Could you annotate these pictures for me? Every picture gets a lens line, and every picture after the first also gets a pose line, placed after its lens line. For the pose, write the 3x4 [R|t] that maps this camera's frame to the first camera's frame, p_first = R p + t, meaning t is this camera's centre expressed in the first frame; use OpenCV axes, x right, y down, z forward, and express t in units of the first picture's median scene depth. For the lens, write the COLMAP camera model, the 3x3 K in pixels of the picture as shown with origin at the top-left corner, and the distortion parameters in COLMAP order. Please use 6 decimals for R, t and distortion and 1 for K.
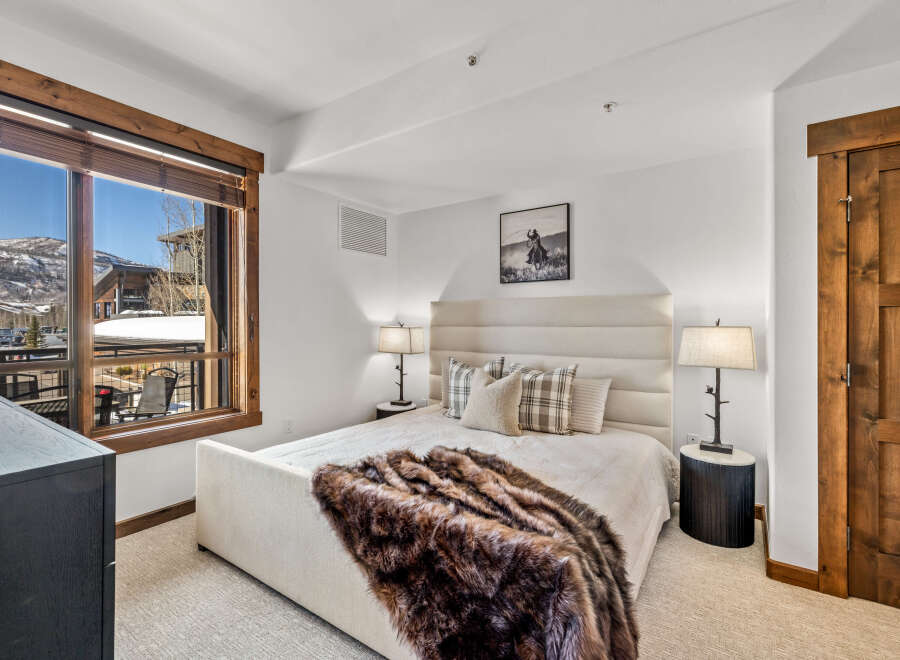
lens RADIAL K [[426.3, 0, 451.9], [0, 426.3, 327.5], [0, 0, 1]] dist [-0.003989, 0.001764]
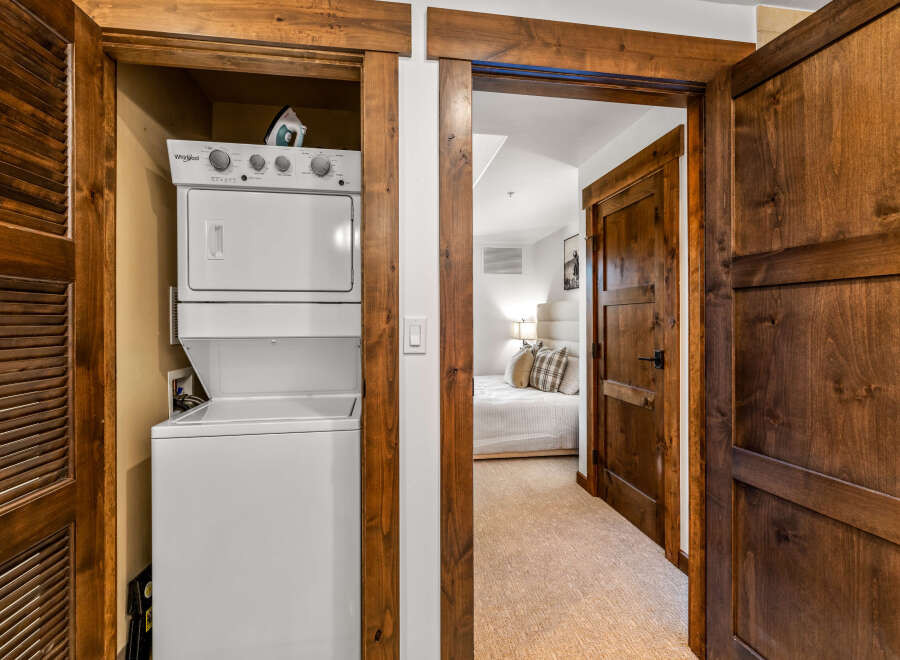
lens RADIAL K [[426.3, 0, 453.0], [0, 426.3, 324.8], [0, 0, 1]] dist [-0.003989, 0.001764]
pose [[0.678300, 0.001227, -0.734784, 0.902253], [0.000719, 0.999997, 0.002333, 0.006254], [0.734785, -0.002111, 0.678297, -0.219787]]
